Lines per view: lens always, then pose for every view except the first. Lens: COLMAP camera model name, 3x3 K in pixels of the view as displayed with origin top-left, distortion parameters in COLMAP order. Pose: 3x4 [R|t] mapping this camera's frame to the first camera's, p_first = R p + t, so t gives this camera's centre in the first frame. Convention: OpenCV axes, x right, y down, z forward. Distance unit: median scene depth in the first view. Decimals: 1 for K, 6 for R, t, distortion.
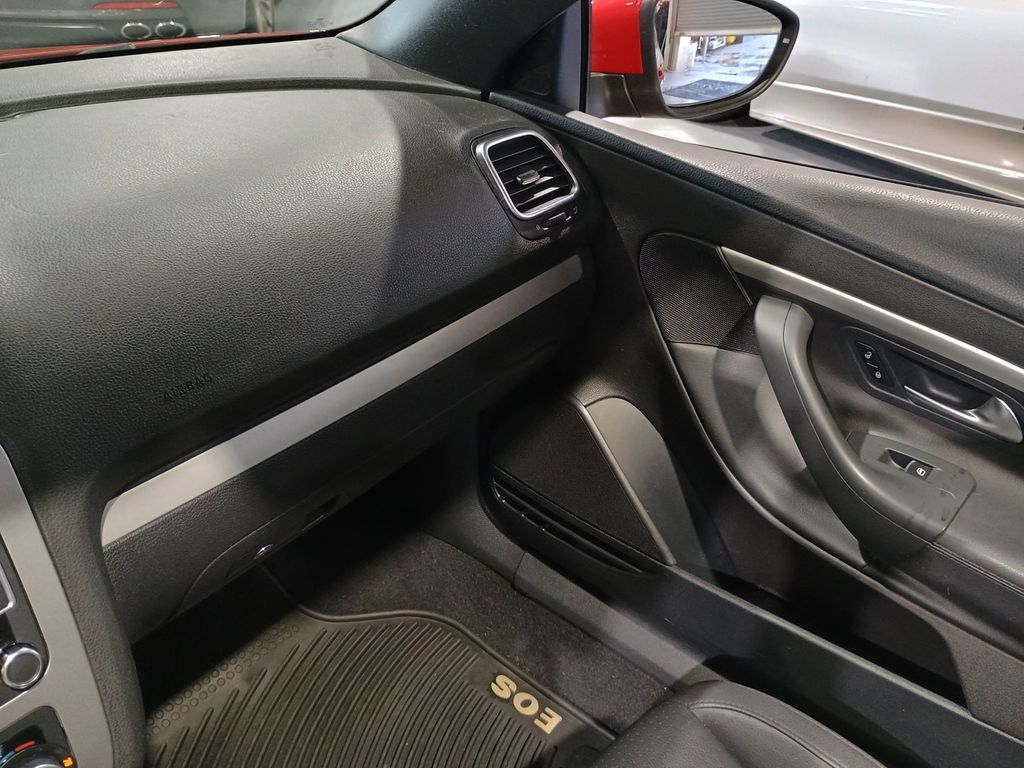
lens RADIAL K [[874.7, 0, 516.4], [0, 874.7, 383.8], [0, 0, 1]] dist [0.067883, -0.095352]
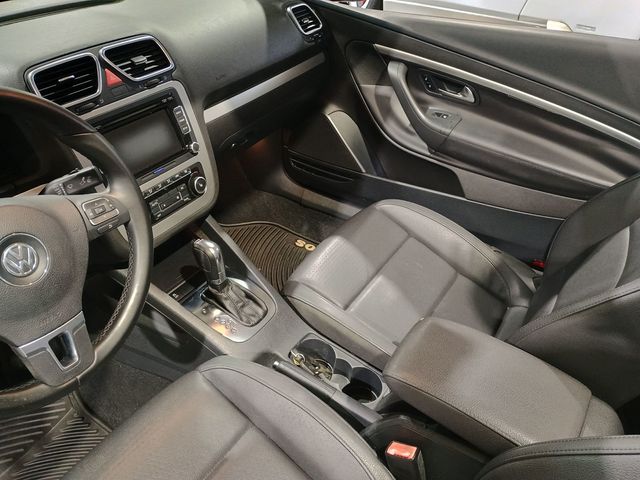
lens RADIAL K [[546.7, 0, 322.8], [0, 546.7, 239.9], [0, 0, 1]] dist [0.067883, -0.095352]
pose [[0.989158, -0.084562, 0.120062, -0.193951], [0.076246, 0.994468, 0.072255, 0.324606], [-0.125507, -0.062317, 0.990134, -0.758524]]
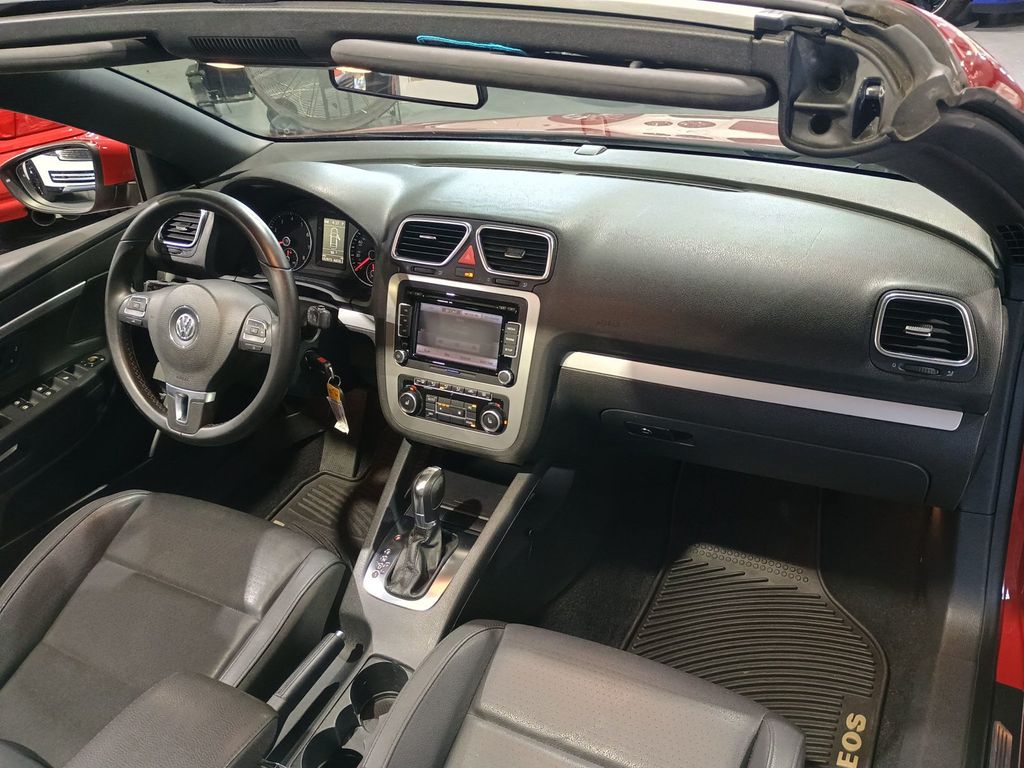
lens RADIAL K [[886.4, 0, 516.6], [0, 886.4, 382.0], [0, 0, 1]] dist [0.066471, -0.095584]
pose [[0.215076, 0.444170, -0.869745, 1.038711], [-0.447917, 0.836255, 0.316303, -0.309958], [0.867821, 0.321544, 0.378809, -0.013935]]
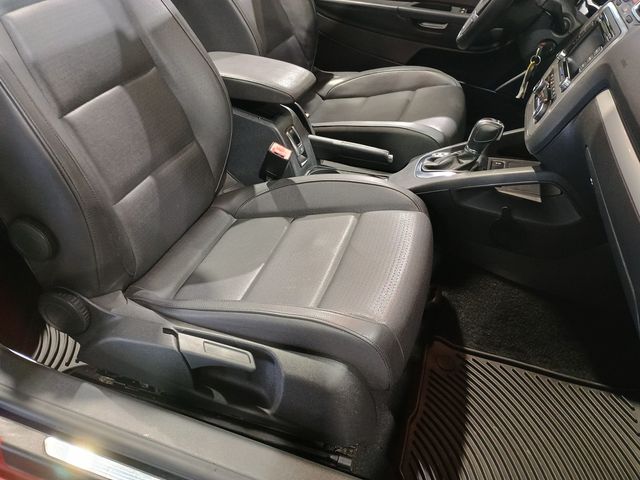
lens RADIAL K [[554.0, 0, 322.9], [0, 554.0, 238.7], [0, 0, 1]] dist [0.066471, -0.095584]
pose [[-0.905430, 0.117085, -0.408030, 0.697959], [-0.341294, 0.370780, 0.863737, -0.565306], [0.252420, 0.921311, -0.295755, 1.092429]]
